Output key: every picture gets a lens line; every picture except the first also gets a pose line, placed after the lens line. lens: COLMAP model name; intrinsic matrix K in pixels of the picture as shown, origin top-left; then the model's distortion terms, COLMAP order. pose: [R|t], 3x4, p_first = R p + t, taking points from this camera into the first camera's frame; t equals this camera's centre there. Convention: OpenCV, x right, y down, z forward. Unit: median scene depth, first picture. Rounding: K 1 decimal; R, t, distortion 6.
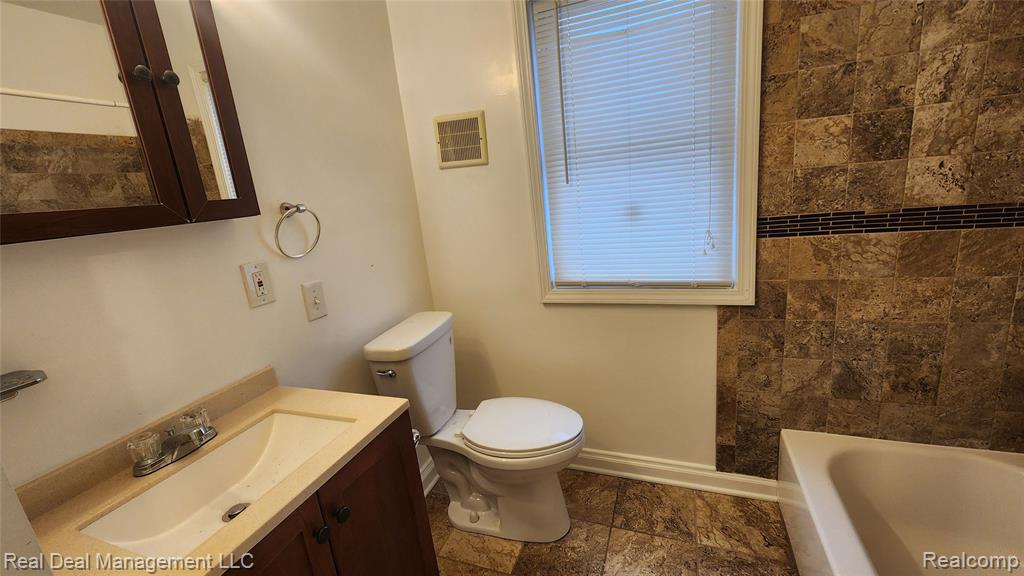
lens RADIAL K [[419.7, 0, 514.7], [0, 419.7, 288.6], [0, 0, 1]] dist [-0.001524, -0.000086]
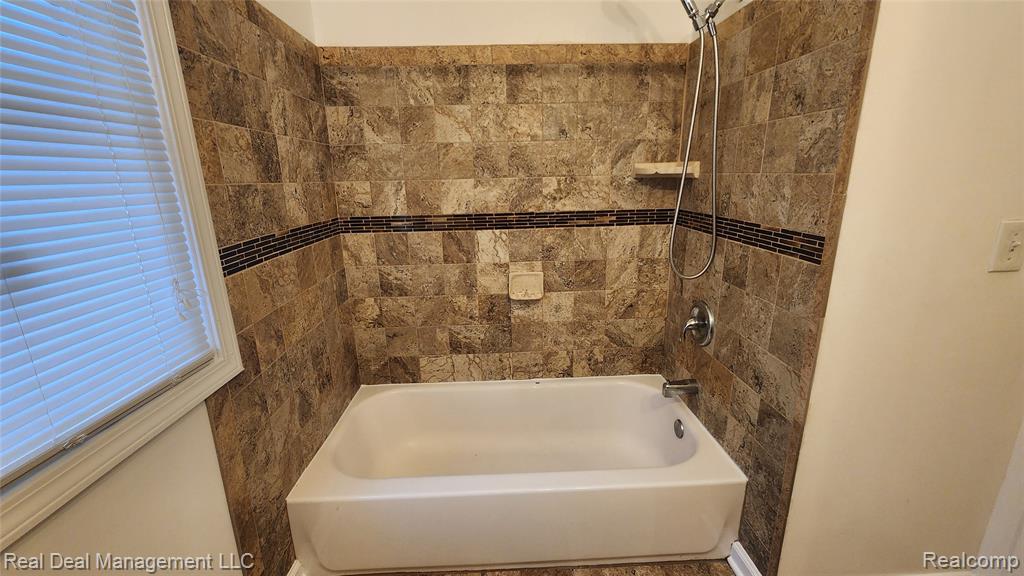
lens RADIAL K [[419.7, 0, 514.7], [0, 419.7, 288.6], [0, 0, 1]] dist [-0.001524, -0.000086]
pose [[-0.396043, -0.136022, 0.908101, -0.275652], [0.272651, 0.926944, 0.257753, -0.164005], [-0.876819, 0.349676, -0.330023, 0.866667]]
